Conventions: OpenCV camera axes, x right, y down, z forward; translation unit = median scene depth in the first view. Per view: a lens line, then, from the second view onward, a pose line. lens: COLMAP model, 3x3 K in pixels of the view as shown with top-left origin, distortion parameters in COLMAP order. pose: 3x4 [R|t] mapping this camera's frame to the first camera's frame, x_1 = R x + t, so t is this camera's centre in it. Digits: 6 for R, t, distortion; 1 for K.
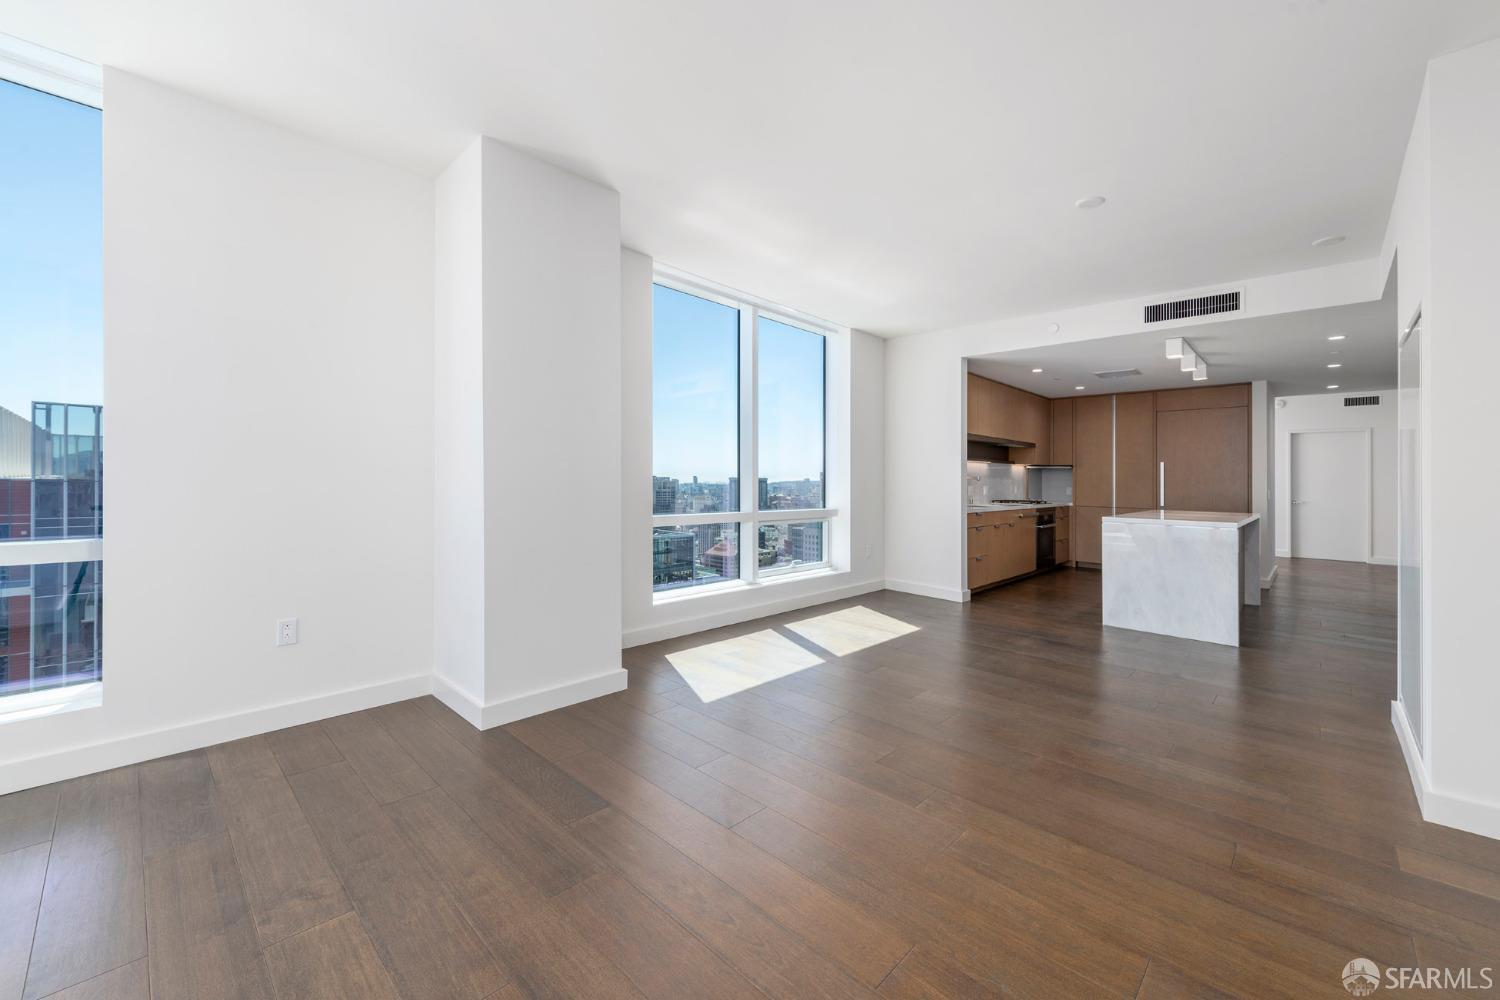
lens RADIAL K [[591.0, 0, 765.5], [0, 591.0, 468.5], [0, 0, 1]] dist [0.008220, -0.000559]
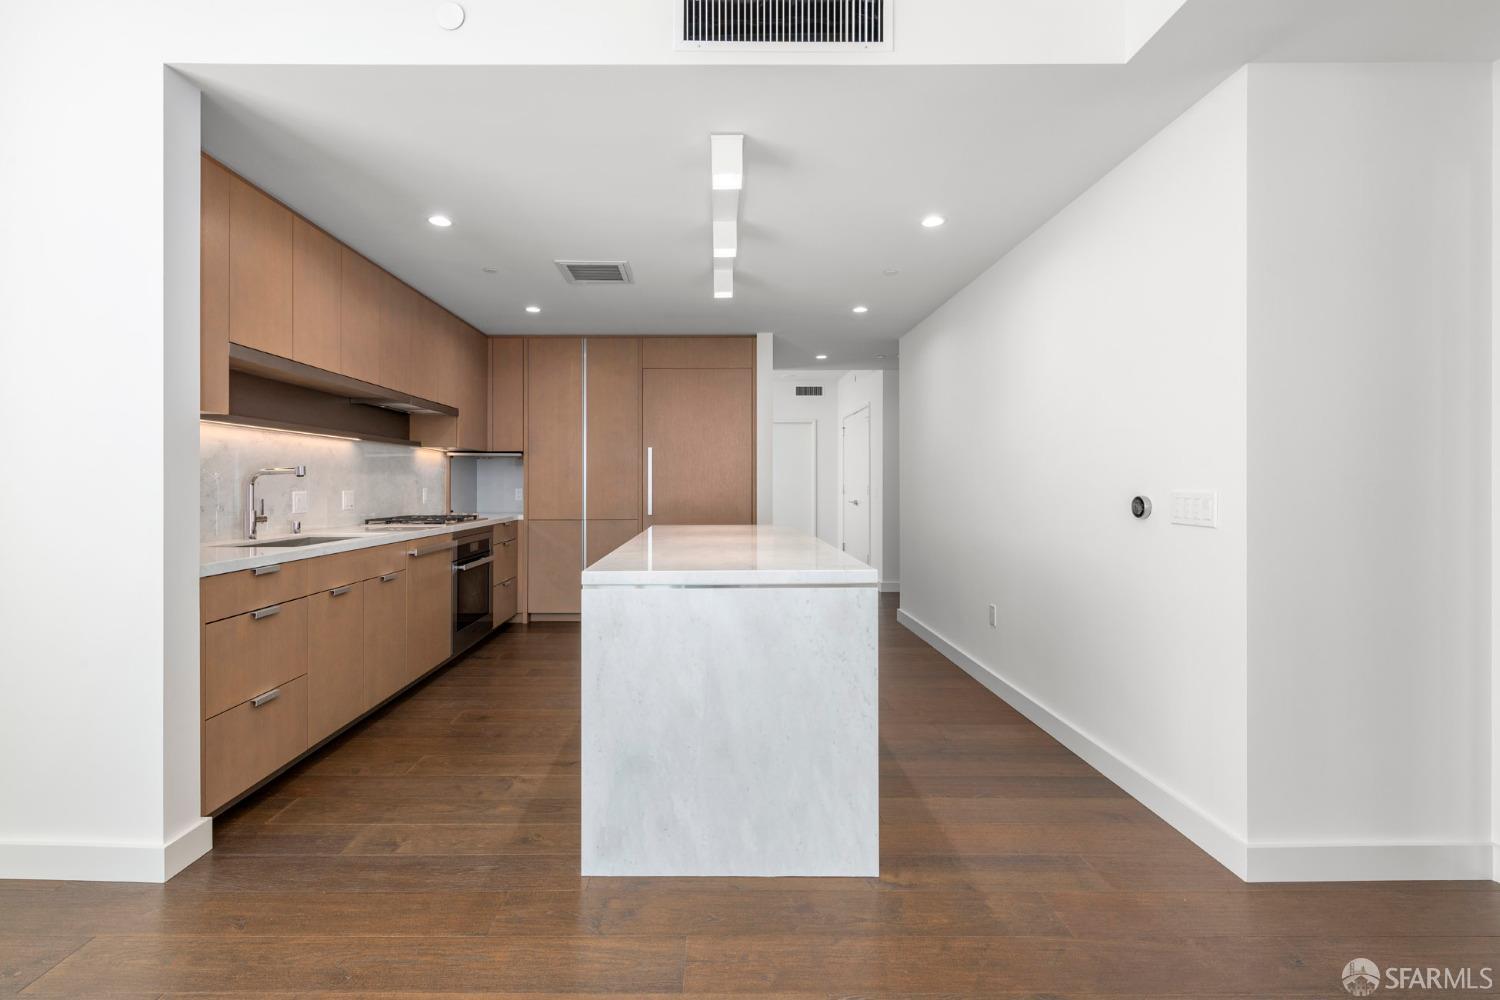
lens RADIAL K [[676.1, 0, 742.9], [0, 676.1, 488.8], [0, 0, 1]] dist [0.000105, 0.000094]
pose [[0.711984, -0.020248, 0.701904, 0.216623], [-0.004332, 0.999438, 0.033226, 0.009549], [-0.702182, -0.026697, 0.711496, 0.394023]]
